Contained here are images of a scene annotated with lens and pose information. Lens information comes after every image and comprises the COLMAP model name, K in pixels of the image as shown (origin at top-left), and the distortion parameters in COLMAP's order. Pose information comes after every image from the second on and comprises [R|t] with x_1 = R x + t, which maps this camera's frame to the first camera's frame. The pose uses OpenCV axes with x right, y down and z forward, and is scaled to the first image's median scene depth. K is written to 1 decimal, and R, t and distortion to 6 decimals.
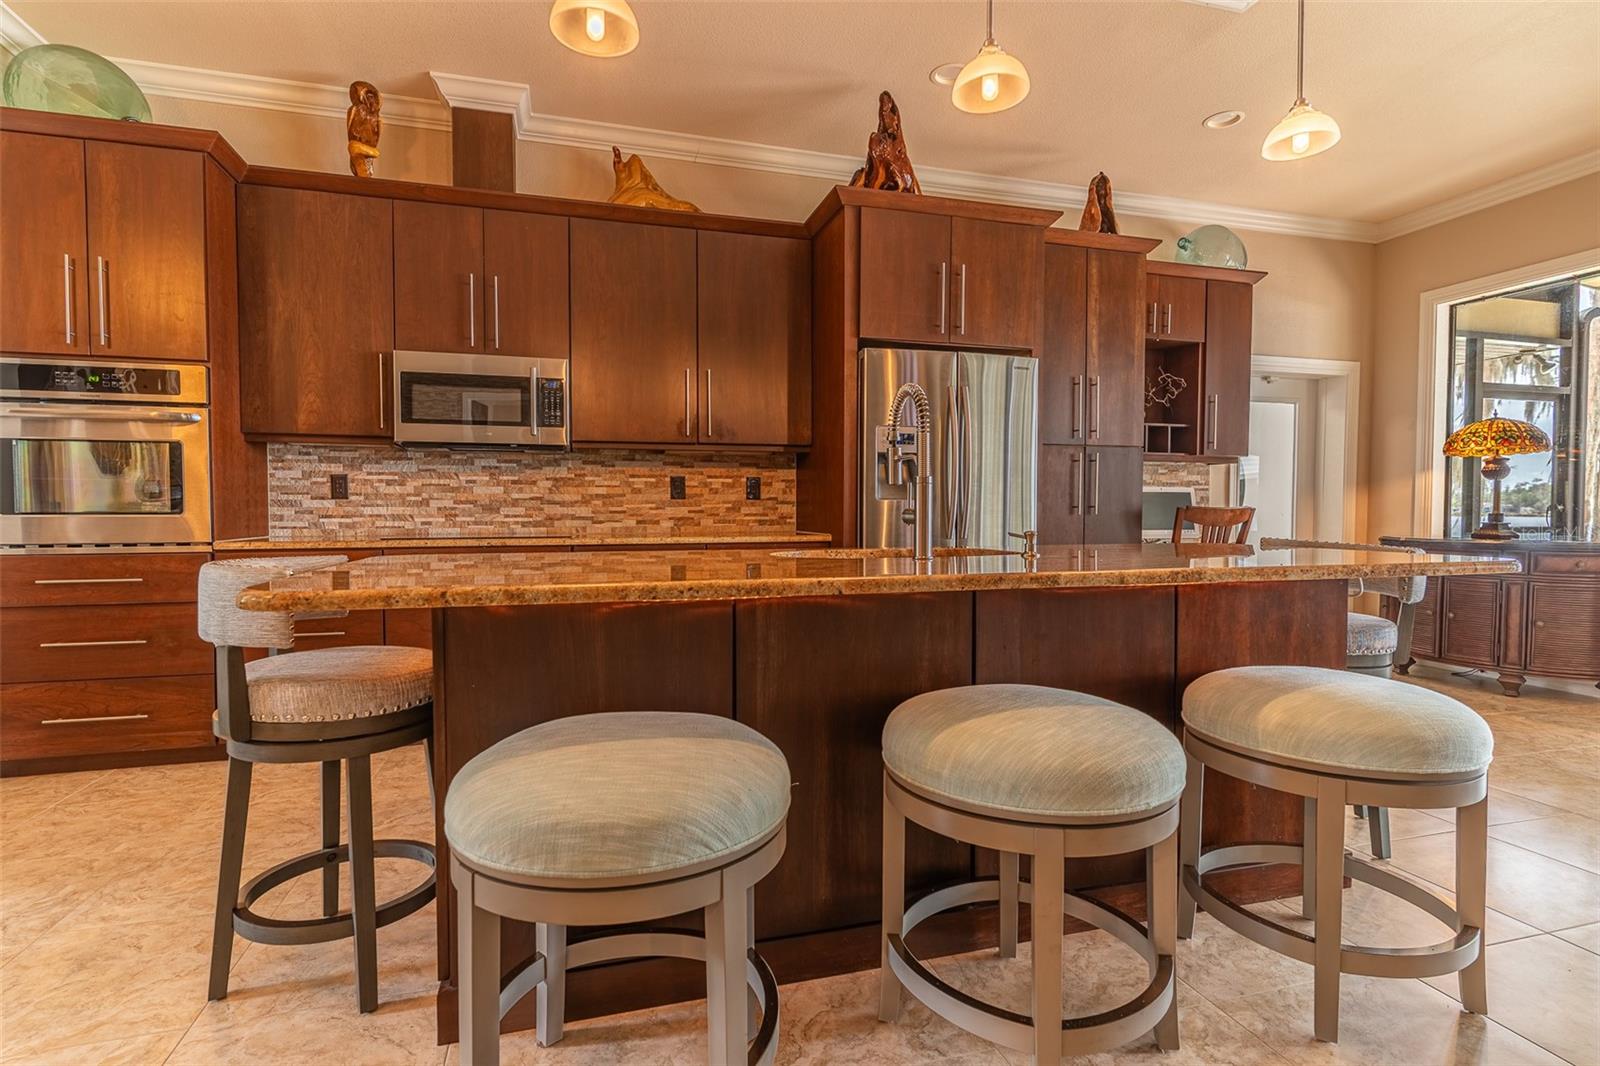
lens RADIAL K [[781.8, 0, 794.2], [0, 781.8, 533.8], [0, 0, 1]] dist [0.004209, -0.000220]
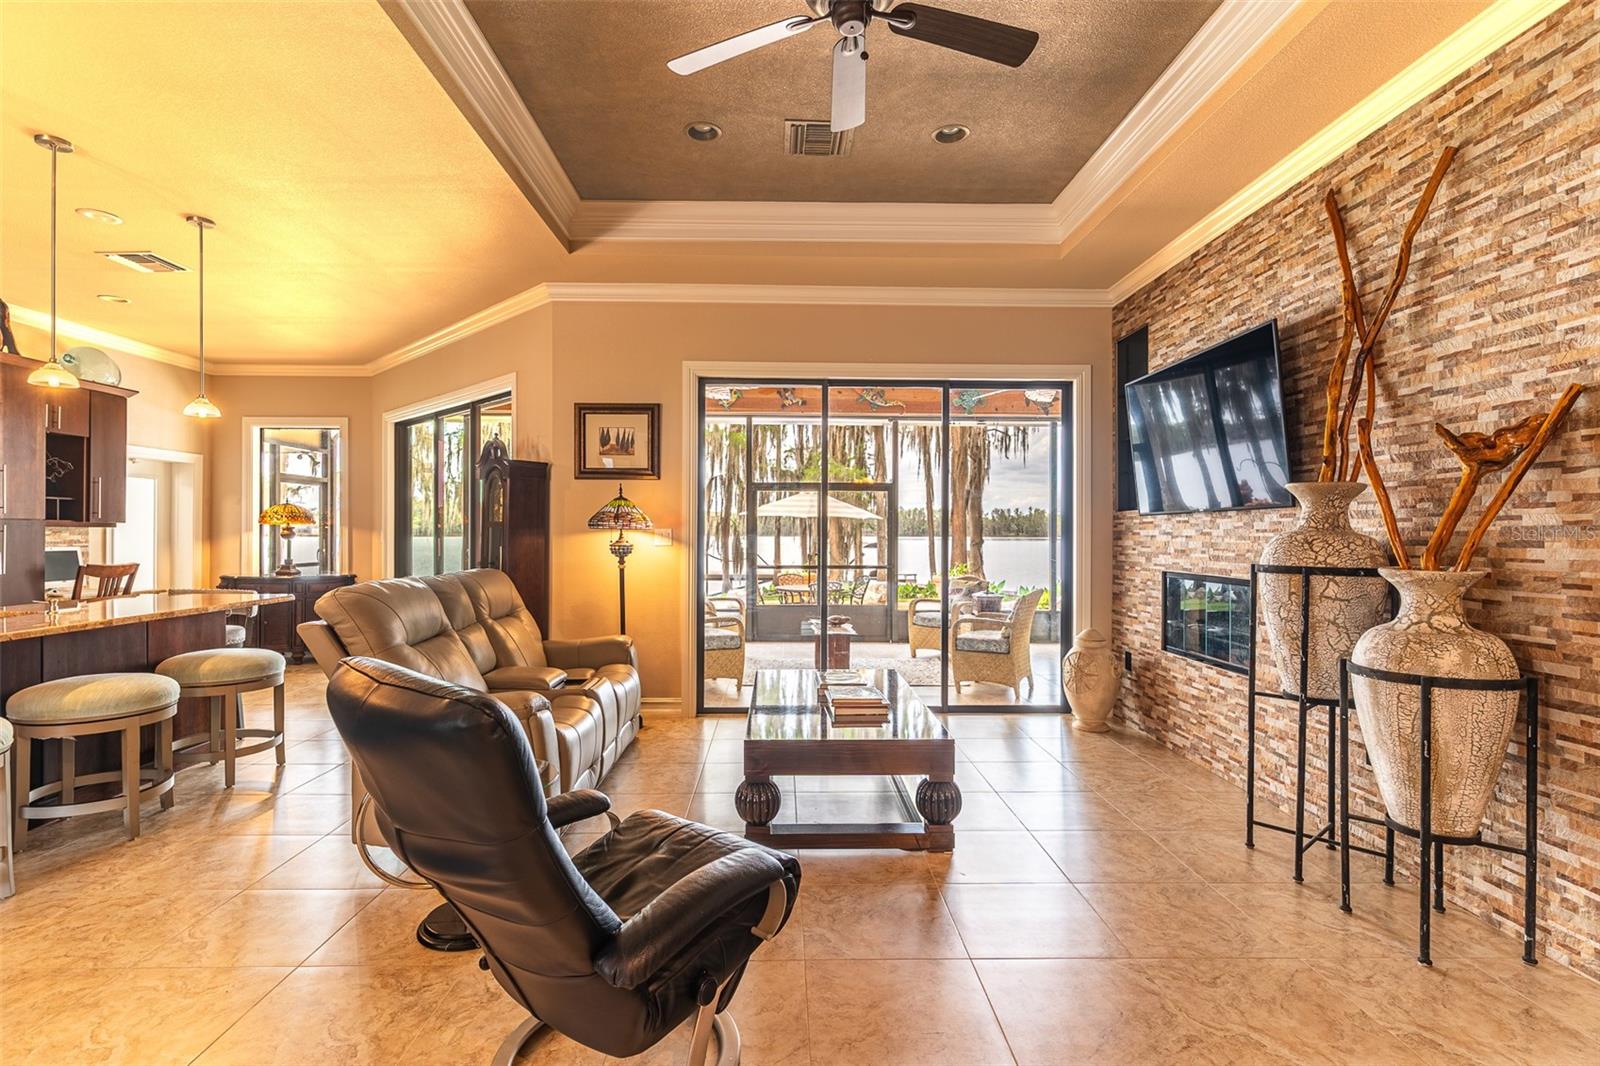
lens RADIAL K [[764.9, 0, 793.1], [0, 764.9, 530.3], [0, 0, 1]] dist [0.001826, 0.000079]
pose [[0.259745, 0.002620, 0.965674, -0.510037], [0.027144, 0.999581, -0.010013, -0.052299], [-0.965296, 0.028813, 0.259565, -0.587444]]
